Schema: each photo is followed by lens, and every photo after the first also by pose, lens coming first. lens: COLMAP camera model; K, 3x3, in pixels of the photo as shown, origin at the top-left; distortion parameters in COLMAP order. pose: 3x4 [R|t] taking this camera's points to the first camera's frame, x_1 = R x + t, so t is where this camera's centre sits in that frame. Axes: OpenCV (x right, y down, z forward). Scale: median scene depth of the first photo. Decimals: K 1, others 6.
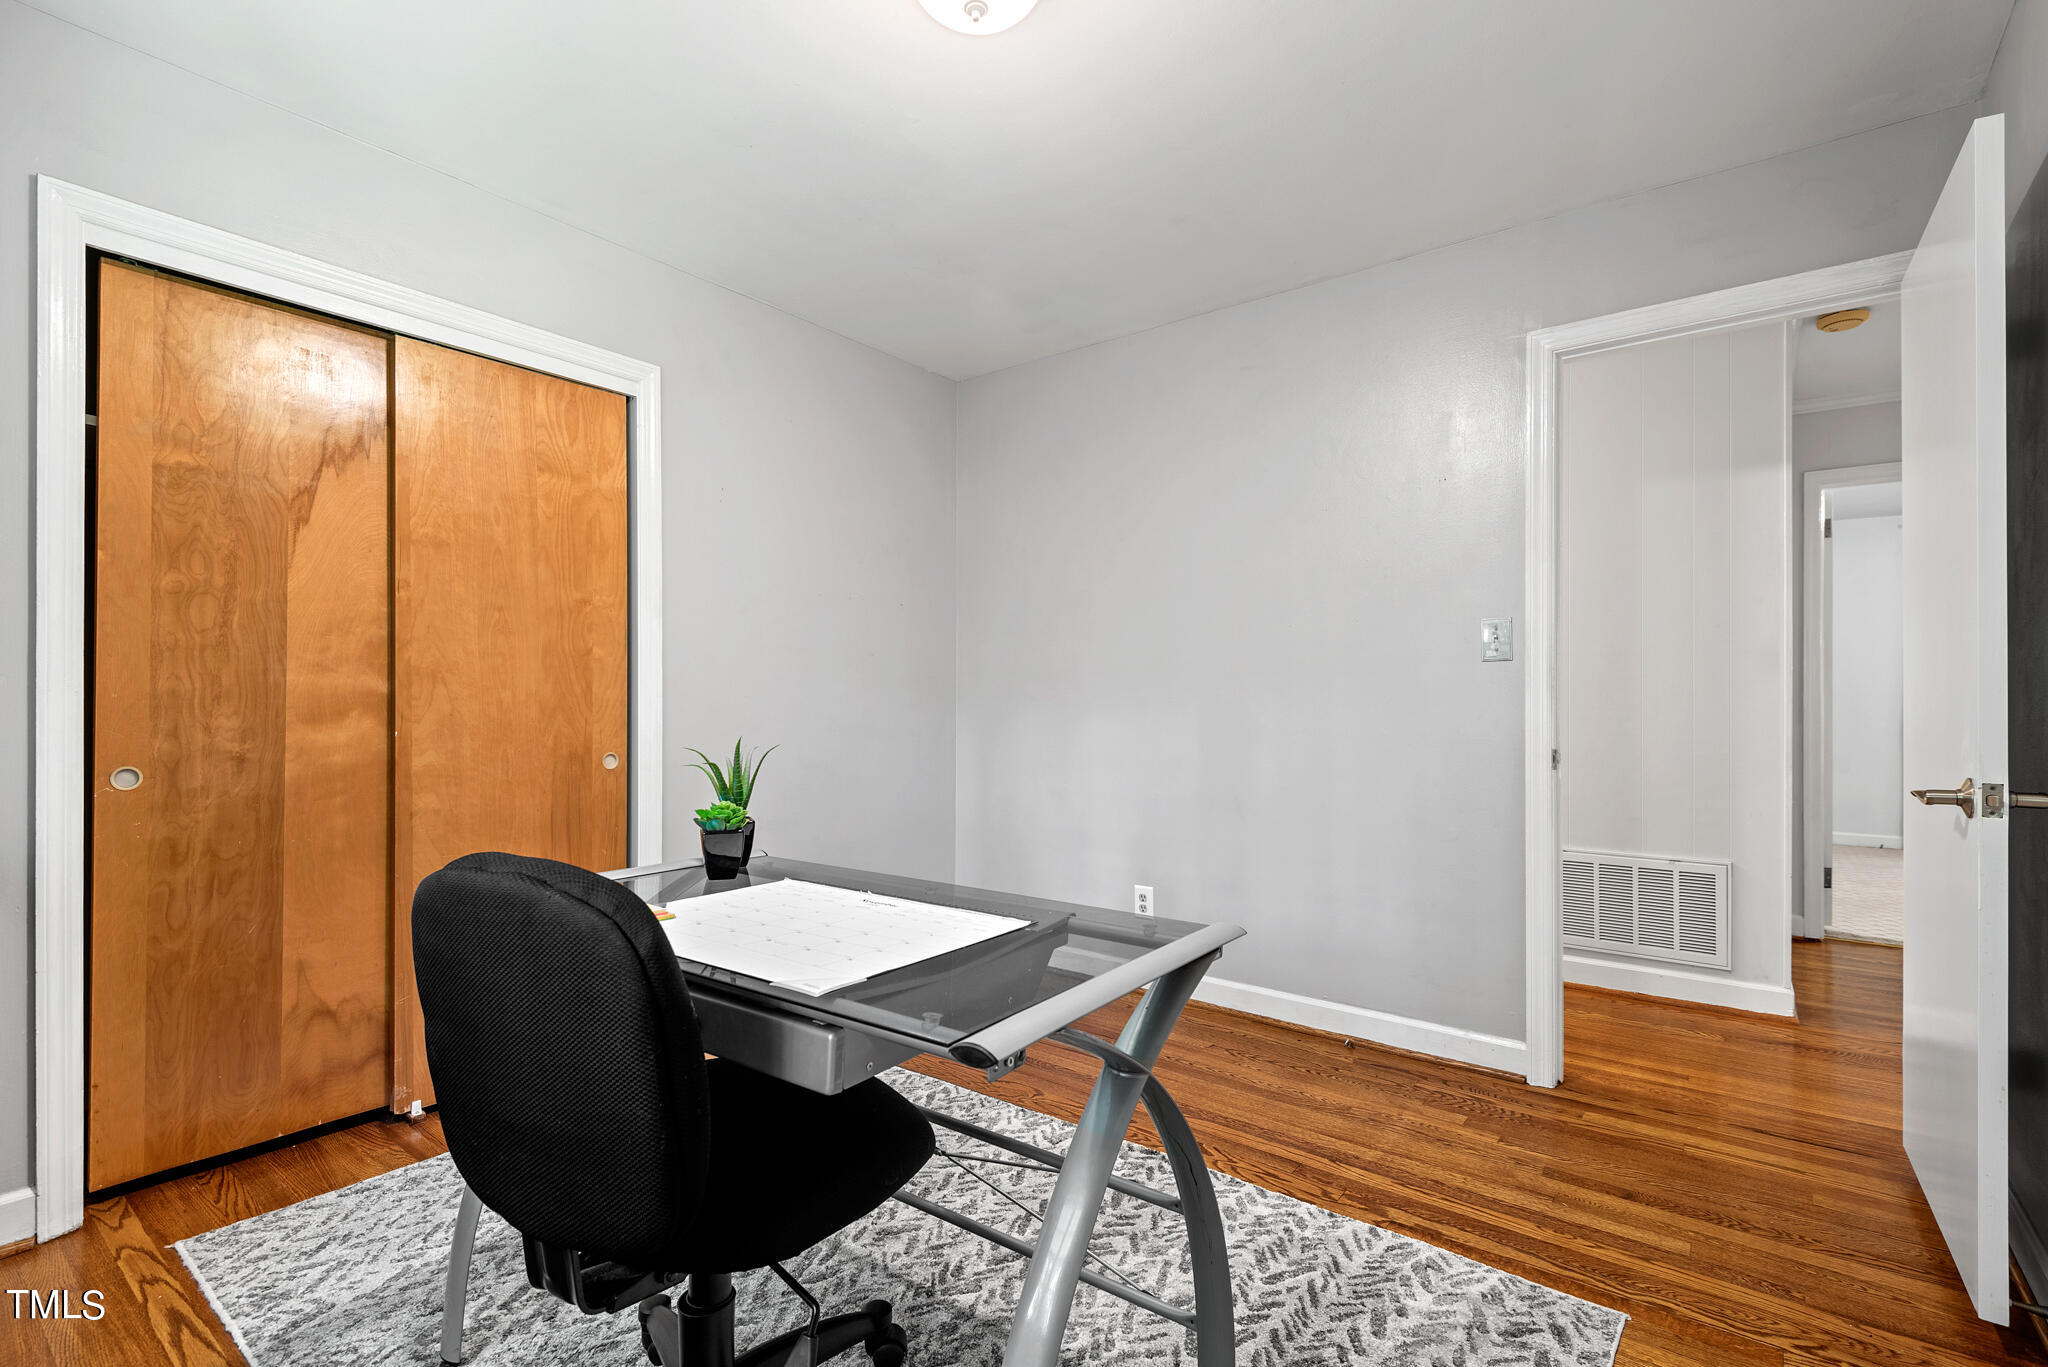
lens RADIAL K [[950.9, 0, 1024.4], [0, 950.9, 687.1], [0, 0, 1]] dist [0.006367, -0.003107]
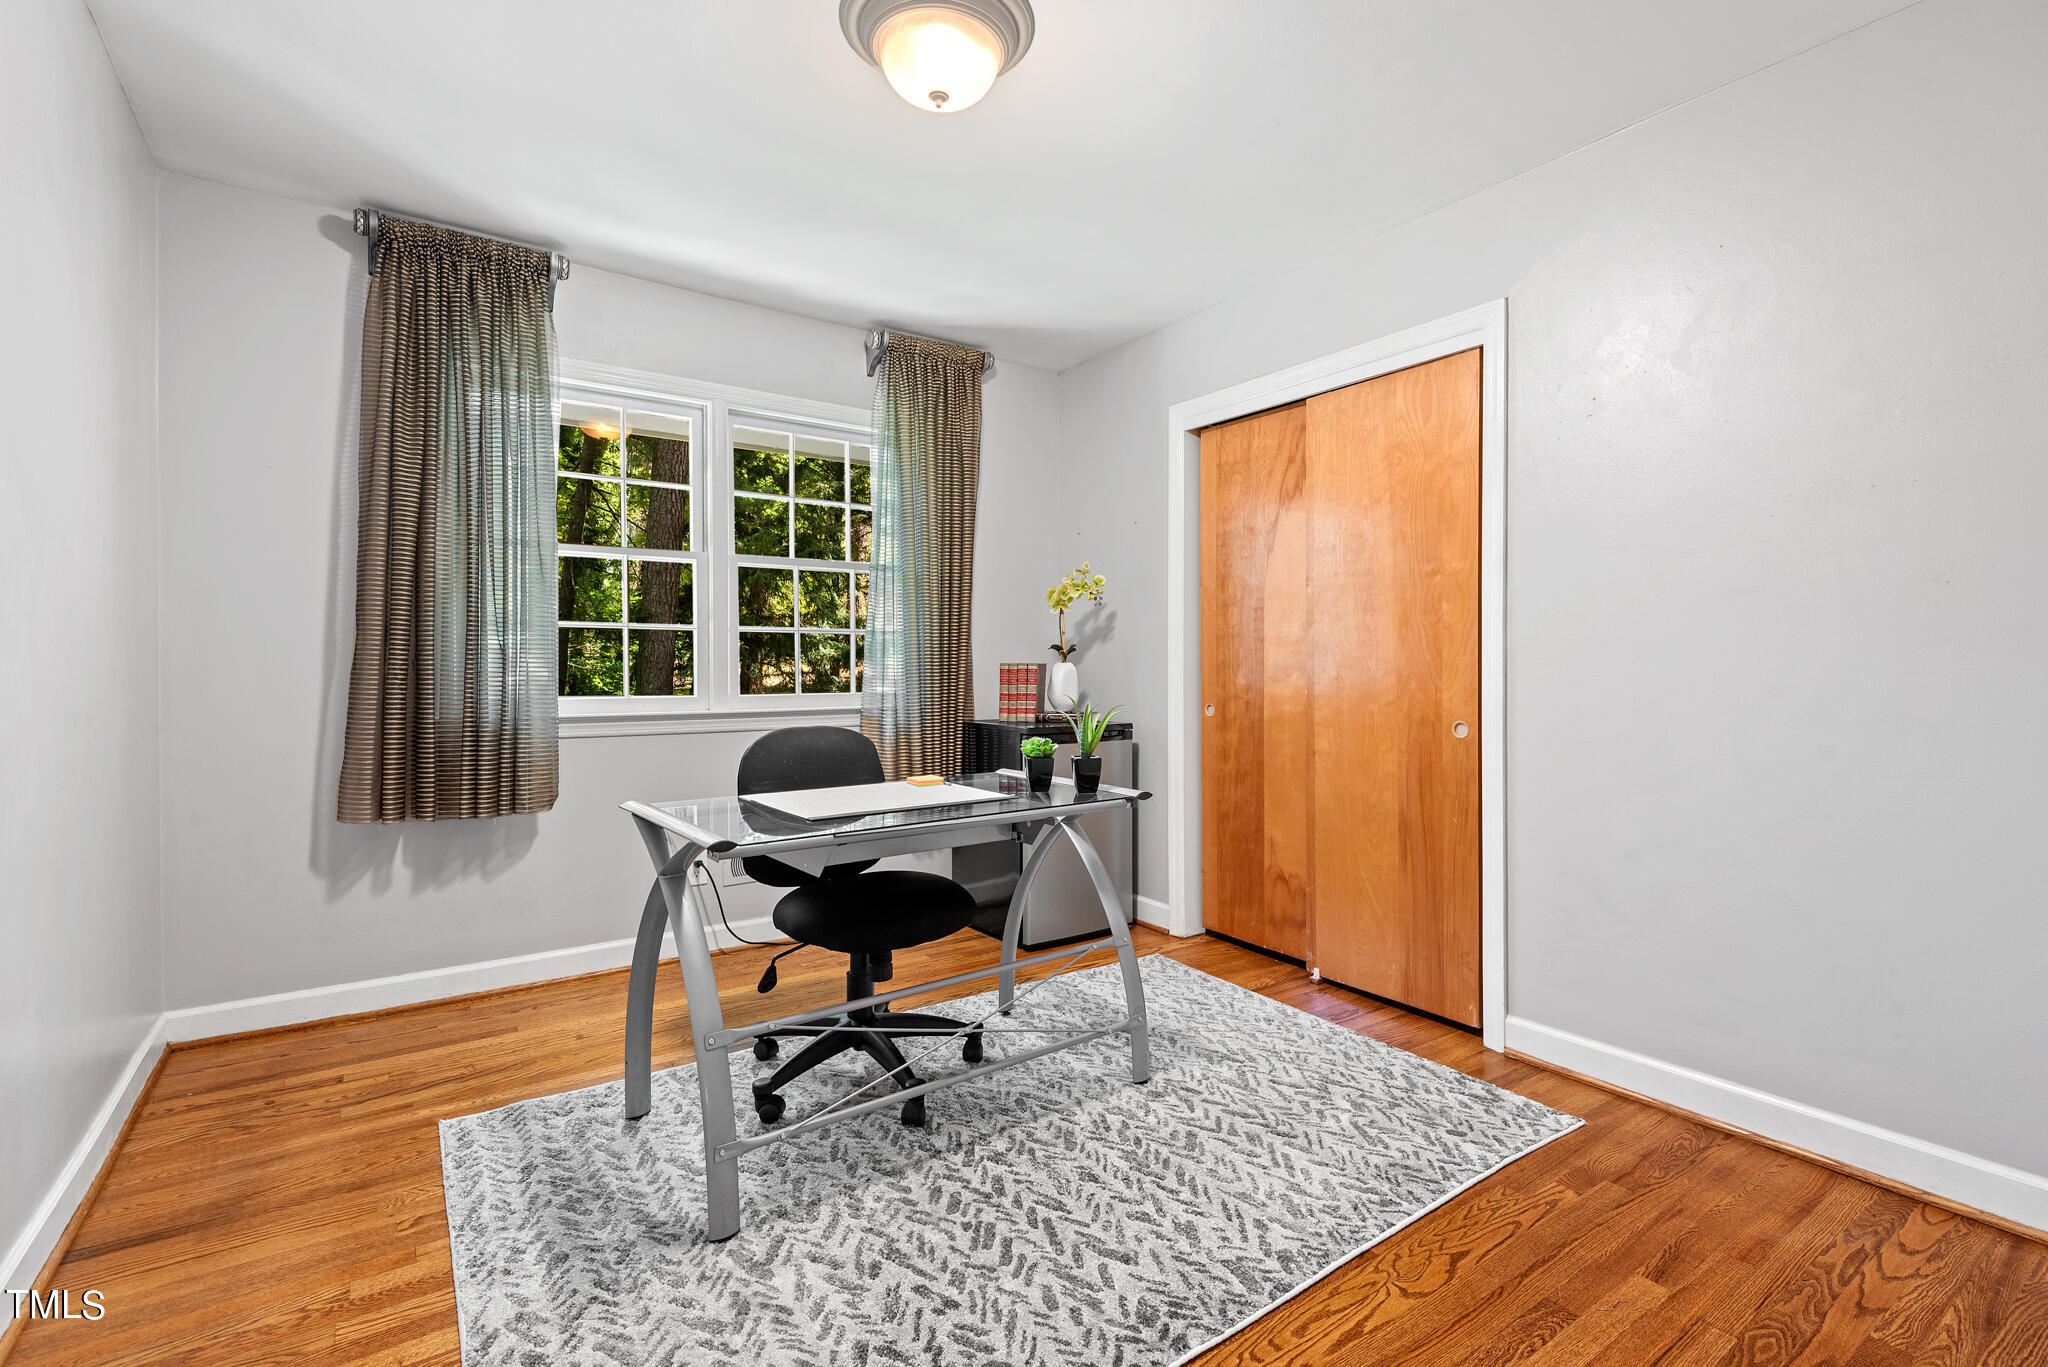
lens RADIAL K [[950.9, 0, 1029.1], [0, 950.9, 671.6], [0, 0, 1]] dist [0.006367, -0.003107]
pose [[-0.317476, 0.004577, -0.948255, 0.770213], [0.005832, 0.999979, 0.002874, 0.014477], [0.948248, -0.004618, -0.317496, 1.076355]]
